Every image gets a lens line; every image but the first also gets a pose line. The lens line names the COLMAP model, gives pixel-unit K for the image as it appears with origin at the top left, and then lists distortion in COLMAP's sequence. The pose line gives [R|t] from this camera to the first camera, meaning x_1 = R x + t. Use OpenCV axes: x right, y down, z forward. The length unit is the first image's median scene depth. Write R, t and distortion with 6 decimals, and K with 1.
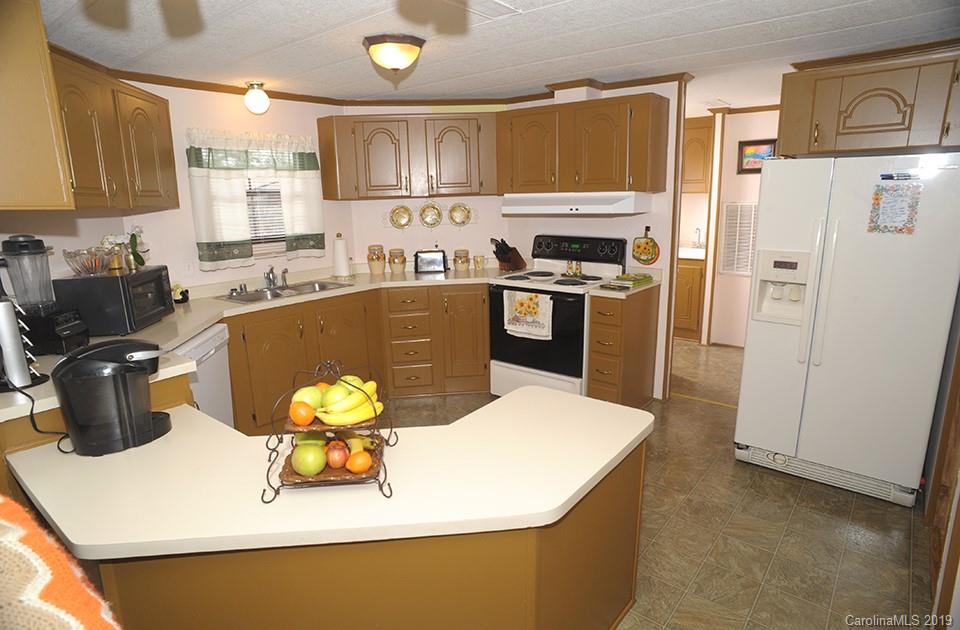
lens RADIAL K [[541.8, 0, 481.5], [0, 541.8, 317.0], [0, 0, 1]] dist [-0.081322, 0.047483]
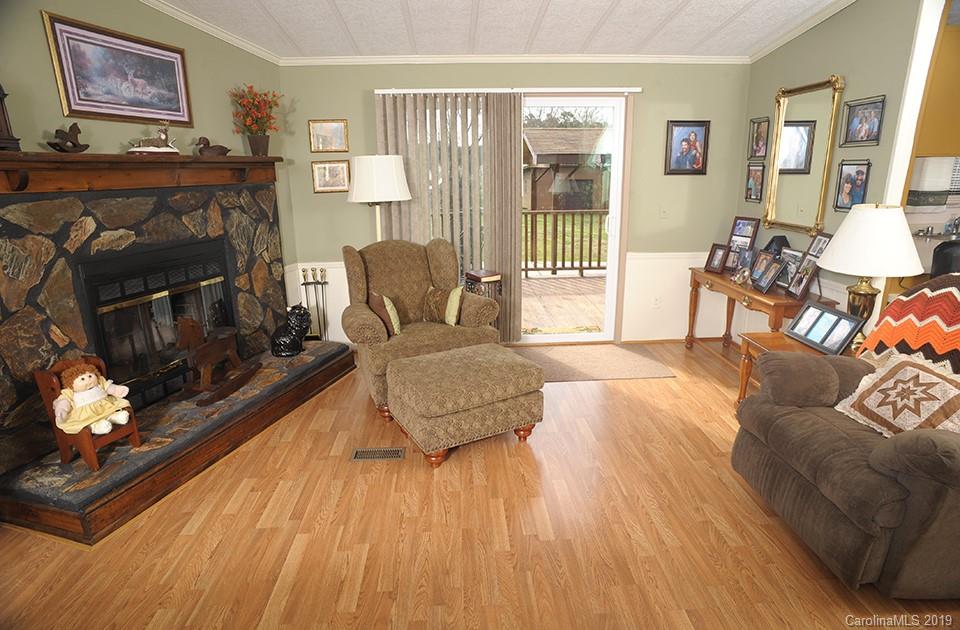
lens RADIAL K [[541.8, 0, 483.2], [0, 541.8, 317.6], [0, 0, 1]] dist [-0.081322, 0.047483]
pose [[0.667608, 0.209662, -0.714382, -0.221048], [-0.163755, 0.977383, 0.133816, 0.143523], [0.726281, 0.027647, 0.686842, -0.549631]]
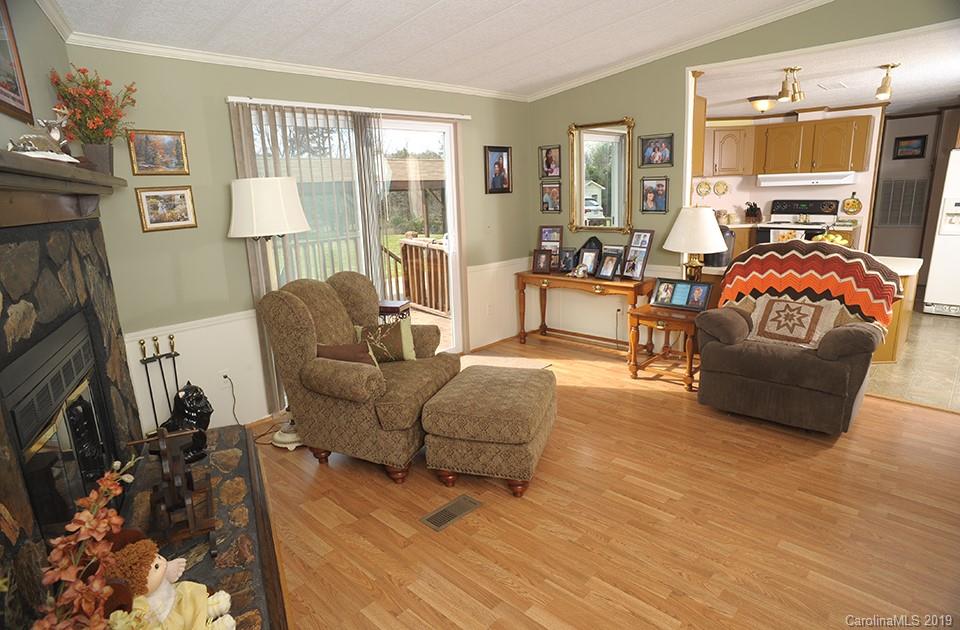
lens RADIAL K [[541.8, 0, 484.8], [0, 541.8, 317.3], [0, 0, 1]] dist [-0.081322, 0.047483]
pose [[0.996224, 0.004140, -0.086723, -0.719430], [-0.002810, 0.999877, 0.015451, 0.207897], [0.086776, -0.015149, 0.996113, -0.776787]]
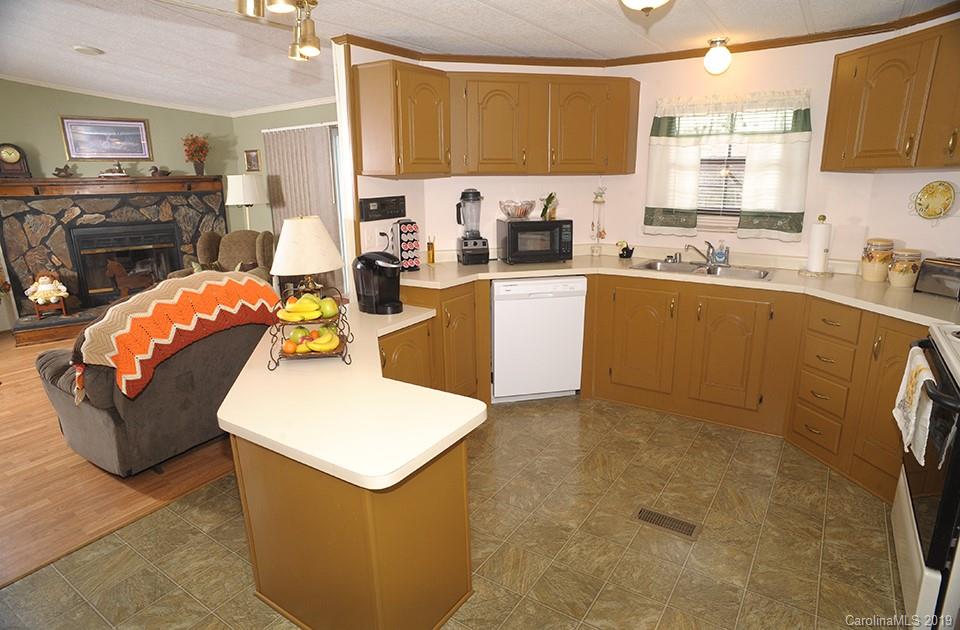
lens RADIAL K [[541.8, 0, 487.5], [0, 541.8, 319.1], [0, 0, 1]] dist [-0.081322, 0.047483]
pose [[0.083688, 0.275558, -0.957635, 0.491108], [-0.206103, 0.945013, 0.253914, -0.119317], [0.974945, 0.176122, 0.135880, 0.509282]]
